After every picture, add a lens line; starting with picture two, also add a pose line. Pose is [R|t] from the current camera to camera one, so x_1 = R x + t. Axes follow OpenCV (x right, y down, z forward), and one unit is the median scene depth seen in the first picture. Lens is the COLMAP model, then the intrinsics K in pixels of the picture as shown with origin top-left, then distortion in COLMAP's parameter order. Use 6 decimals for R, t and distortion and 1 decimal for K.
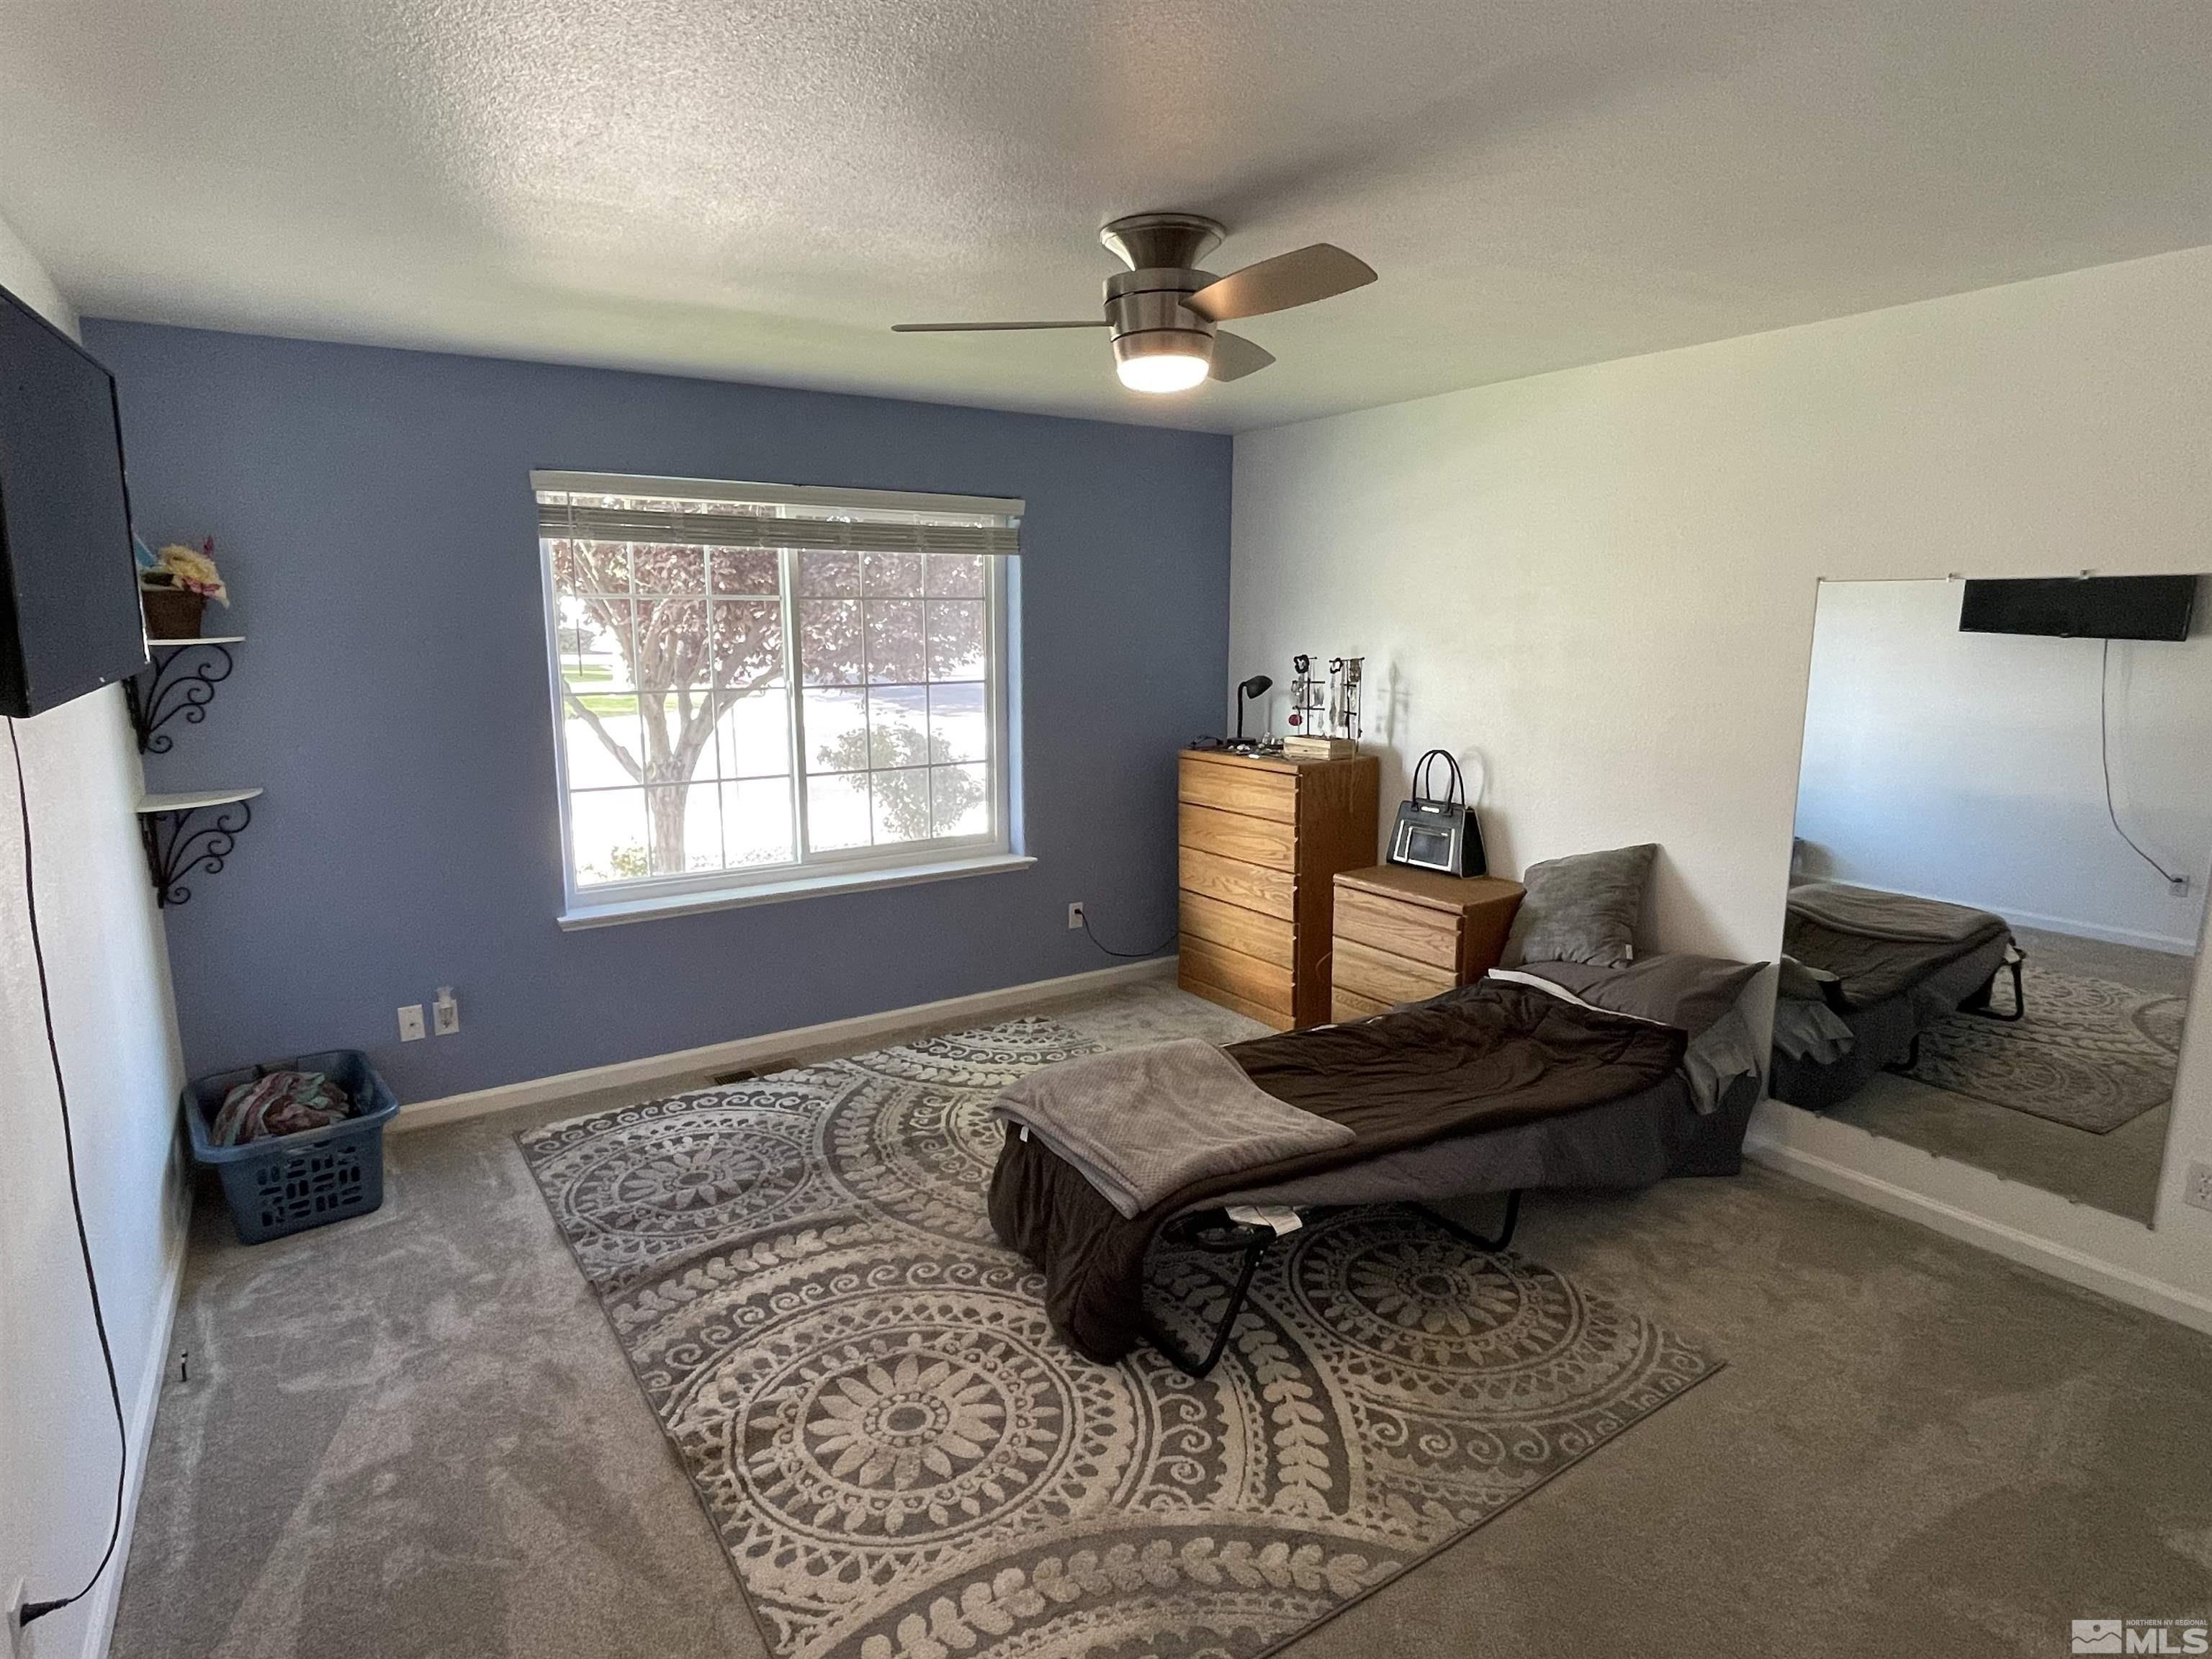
lens RADIAL K [[1184.2, 0, 1103.0], [0, 1184.2, 822.0], [0, 0, 1]] dist [0.001609, 0.006605]
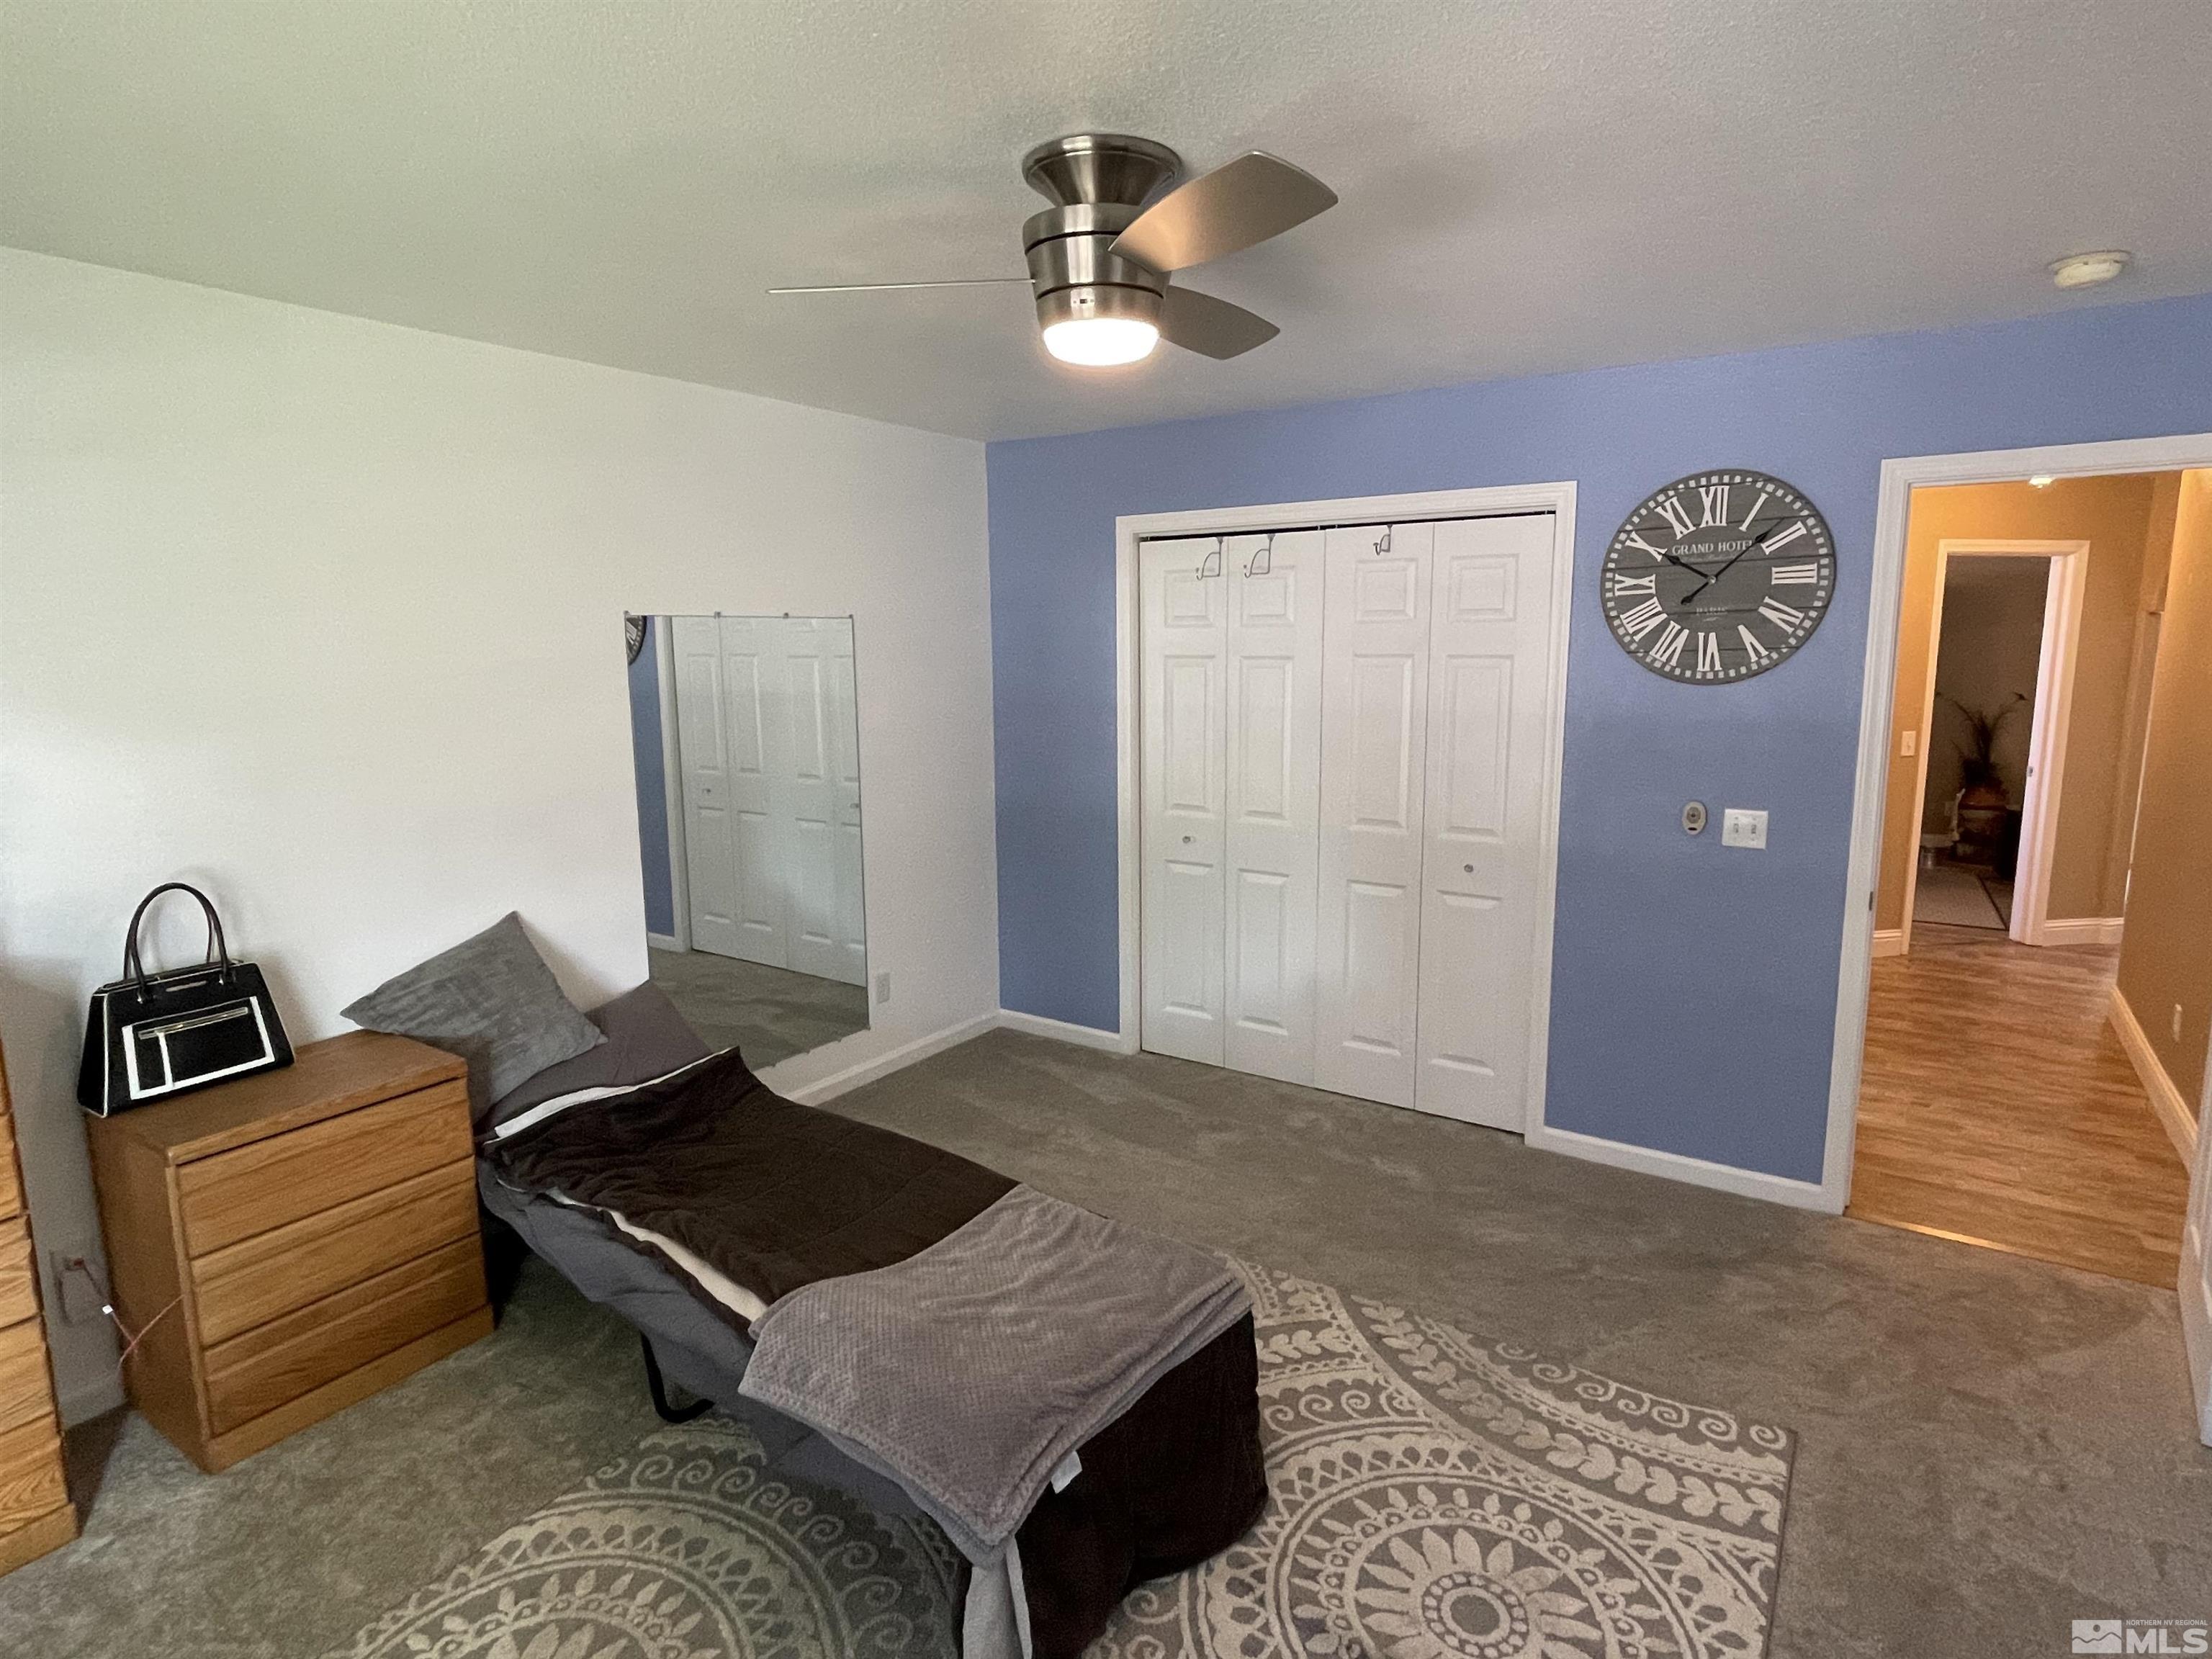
lens RADIAL K [[1184.2, 0, 1101.6], [0, 1184.2, 825.8], [0, 0, 1]] dist [0.001609, 0.006605]
pose [[-0.369707, -0.147562, 0.917356, -0.833719], [0.169373, 0.960063, 0.222692, -0.282333], [-0.913581, 0.237706, -0.329949, 1.539276]]
